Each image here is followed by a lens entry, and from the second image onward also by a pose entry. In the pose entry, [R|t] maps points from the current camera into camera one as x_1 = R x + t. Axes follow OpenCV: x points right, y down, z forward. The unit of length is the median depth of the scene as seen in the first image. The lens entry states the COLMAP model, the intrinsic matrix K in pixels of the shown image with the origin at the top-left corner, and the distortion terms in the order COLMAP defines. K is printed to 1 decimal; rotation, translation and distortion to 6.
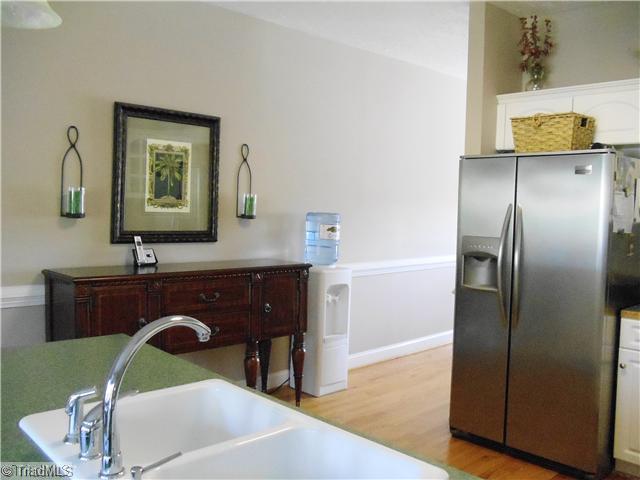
lens RADIAL K [[600.7, 0, 320.0], [0, 600.7, 240.0], [0, 0, 1]] dist [-0.012551, -0.016439]
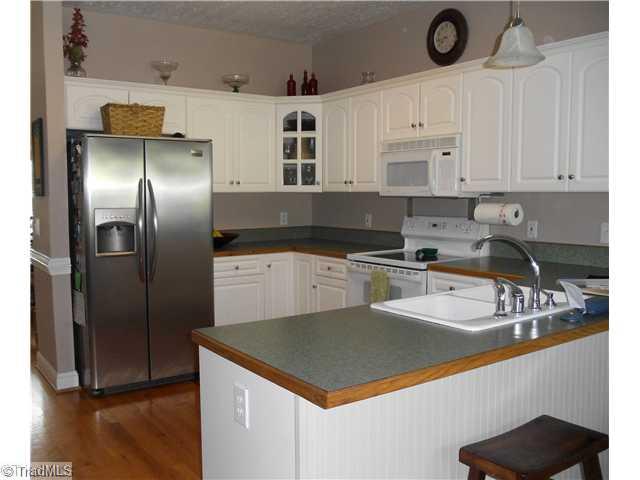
lens RADIAL K [[600.7, 0, 320.0], [0, 600.7, 240.0], [0, 0, 1]] dist [-0.012551, -0.016439]
pose [[0.141492, -0.114929, 0.983245, -0.806861], [0.064948, 0.992176, 0.106627, -0.043127], [-0.987806, 0.048773, 0.147850, 0.470769]]
